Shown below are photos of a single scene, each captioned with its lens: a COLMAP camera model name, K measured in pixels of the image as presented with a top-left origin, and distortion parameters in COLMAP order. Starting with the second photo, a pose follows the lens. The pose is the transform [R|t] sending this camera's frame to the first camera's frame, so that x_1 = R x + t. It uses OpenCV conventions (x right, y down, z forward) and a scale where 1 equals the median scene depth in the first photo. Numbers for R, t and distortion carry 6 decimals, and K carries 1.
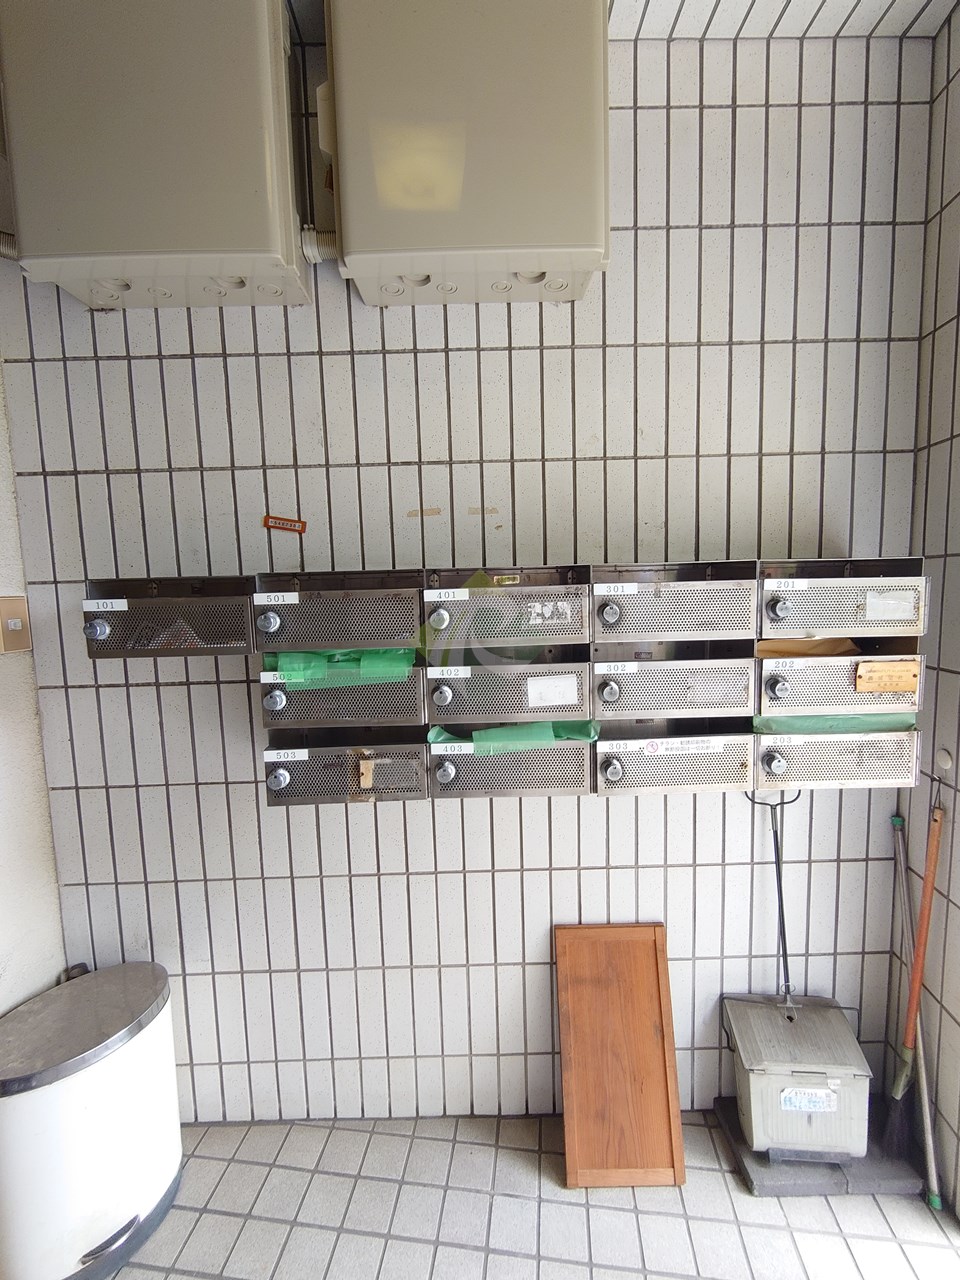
lens RADIAL K [[563.3, 0, 479.2], [0, 563.3, 658.4], [0, 0, 1]] dist [0.022162, -0.000079]
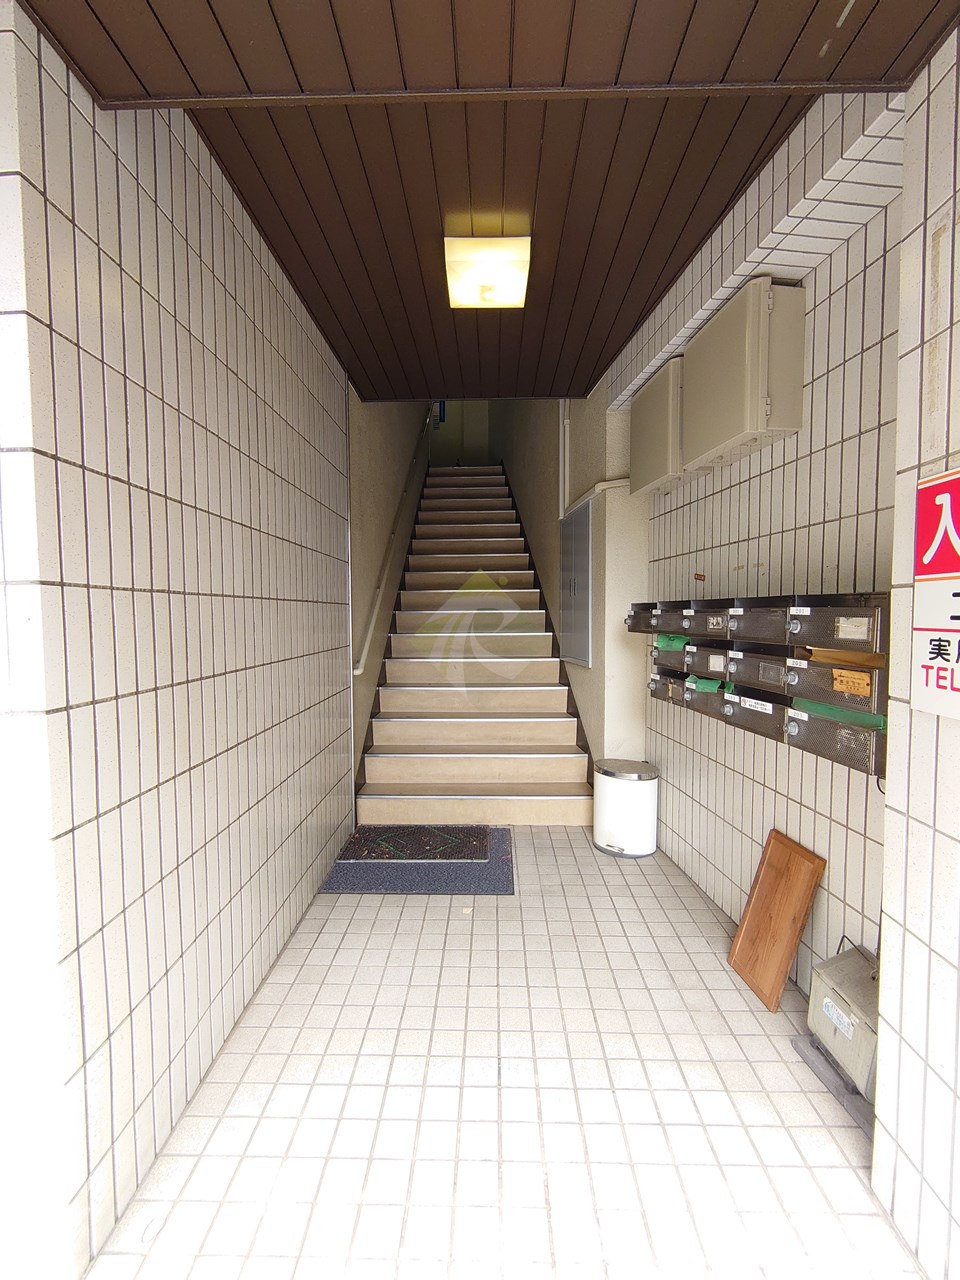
lens RADIAL K [[563.3, 0, 479.2], [0, 563.3, 658.4], [0, 0, 1]] dist [0.022162, -0.000079]
pose [[0.099242, 0.110699, -0.988887, 1.510148], [-0.118724, 0.988011, 0.098686, -0.038926], [0.987955, 0.107611, 0.111195, -0.004424]]
